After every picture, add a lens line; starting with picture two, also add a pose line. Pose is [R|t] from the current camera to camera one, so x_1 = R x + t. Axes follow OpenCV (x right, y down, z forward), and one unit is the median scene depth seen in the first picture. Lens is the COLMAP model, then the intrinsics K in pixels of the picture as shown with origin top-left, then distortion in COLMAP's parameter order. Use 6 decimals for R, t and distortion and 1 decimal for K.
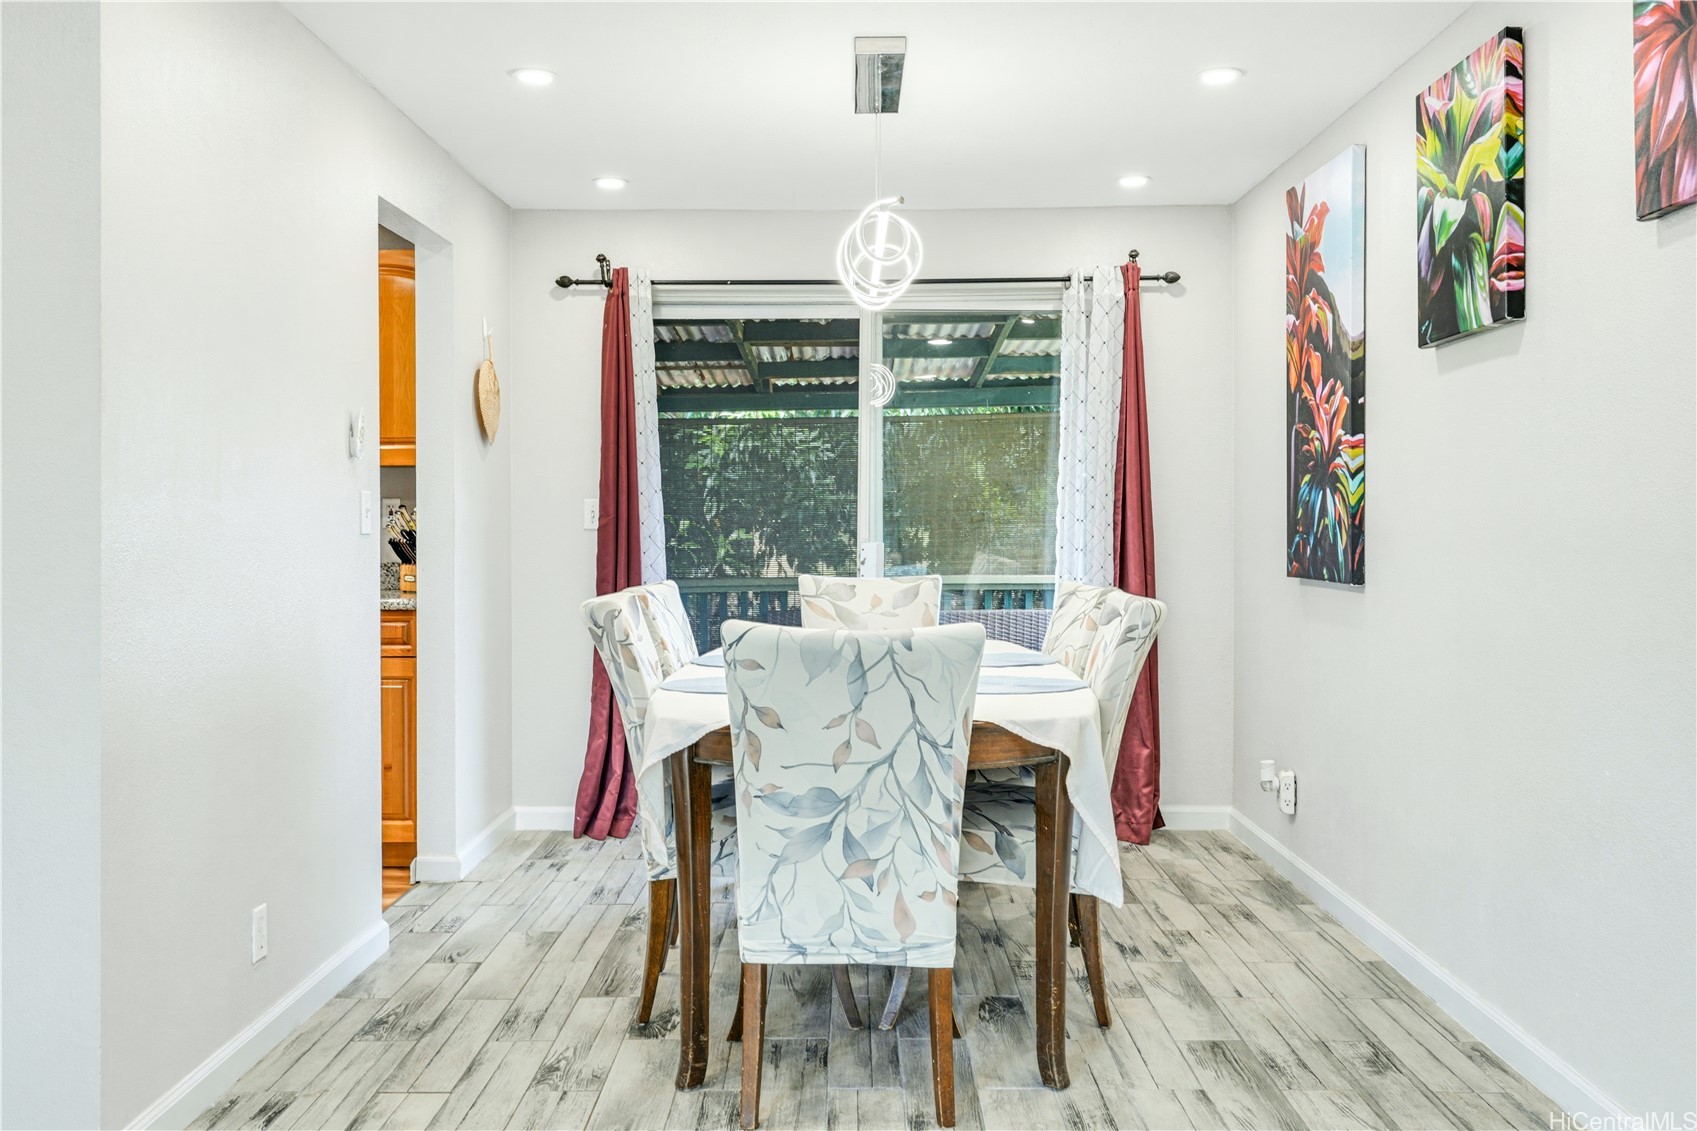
lens RADIAL K [[1510.3, 0, 845.8], [0, 1510.3, 536.3], [0, 0, 1]] dist [0.005450, 0.003237]
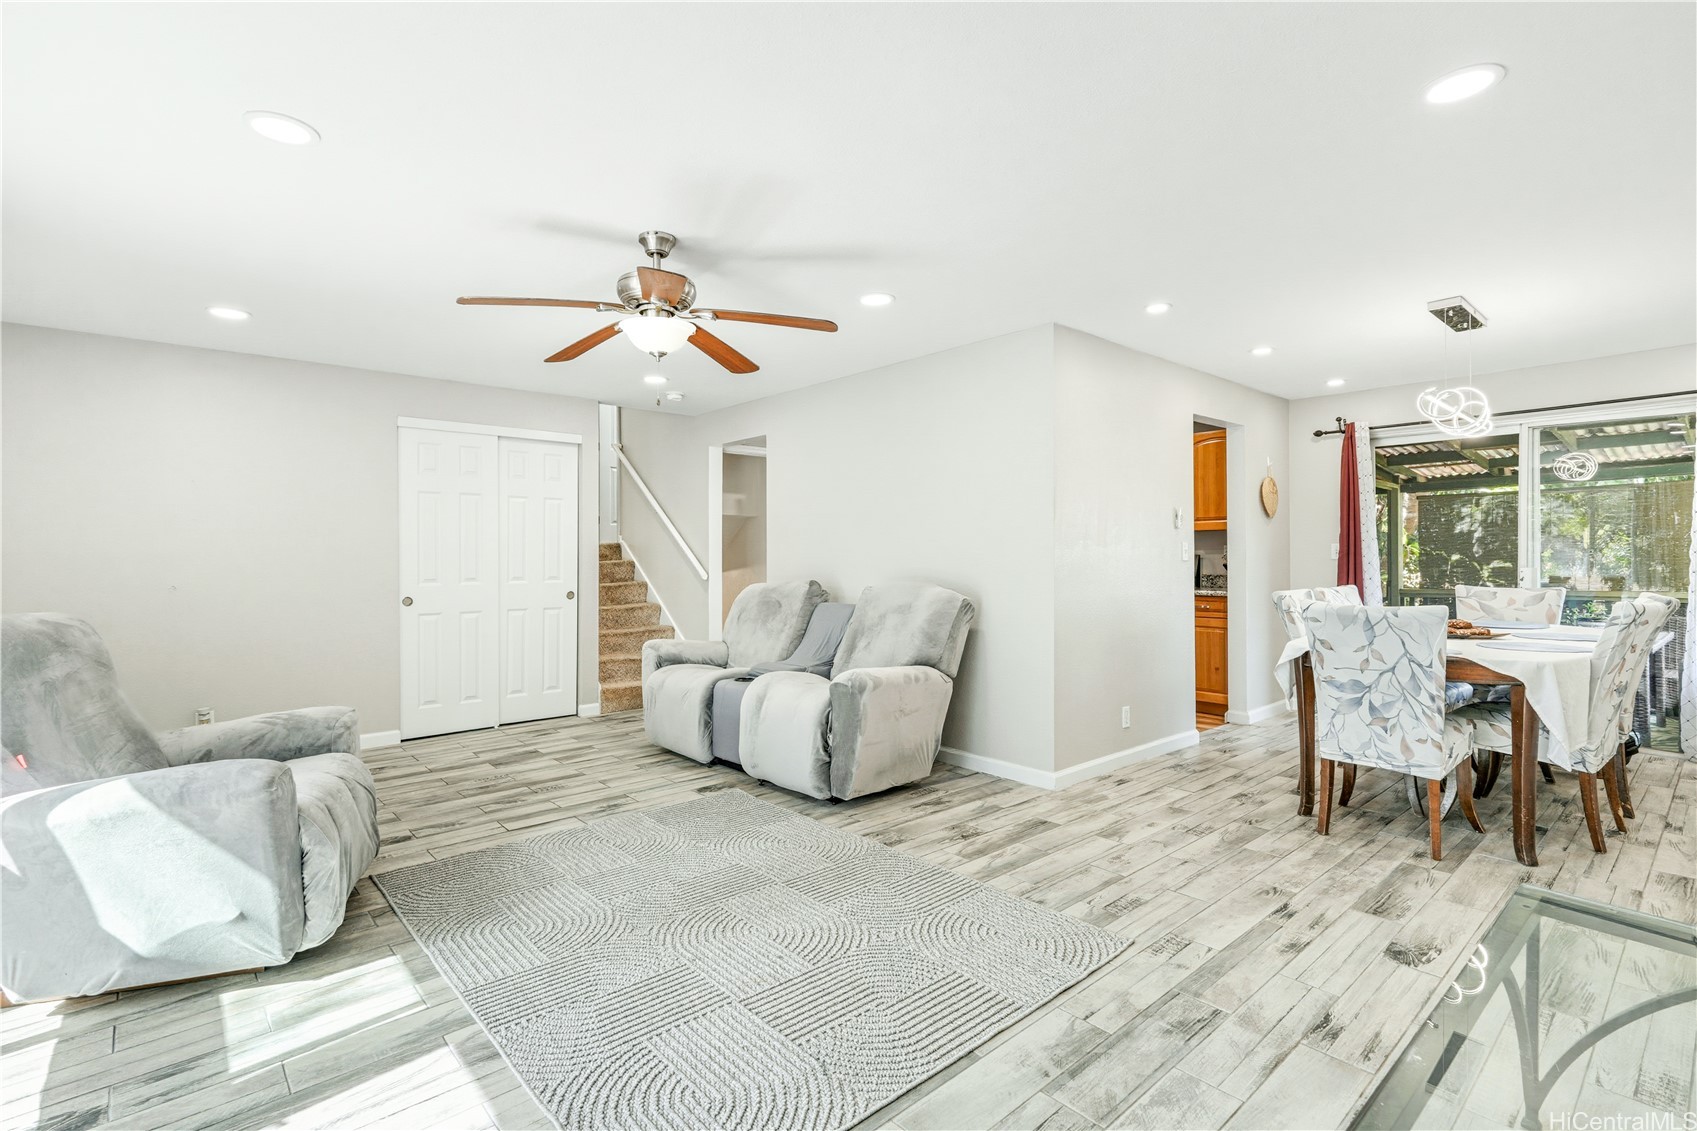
lens RADIAL K [[792.3, 0, 848.5], [0, 792.3, 565.5], [0, 0, 1]] dist [-0.000024, 0.000008]
pose [[0.669154, 0.006247, -0.743098, 0.302084], [-0.004456, 0.999980, 0.004394, 0.002868], [0.743110, 0.000371, 0.669169, -0.252108]]
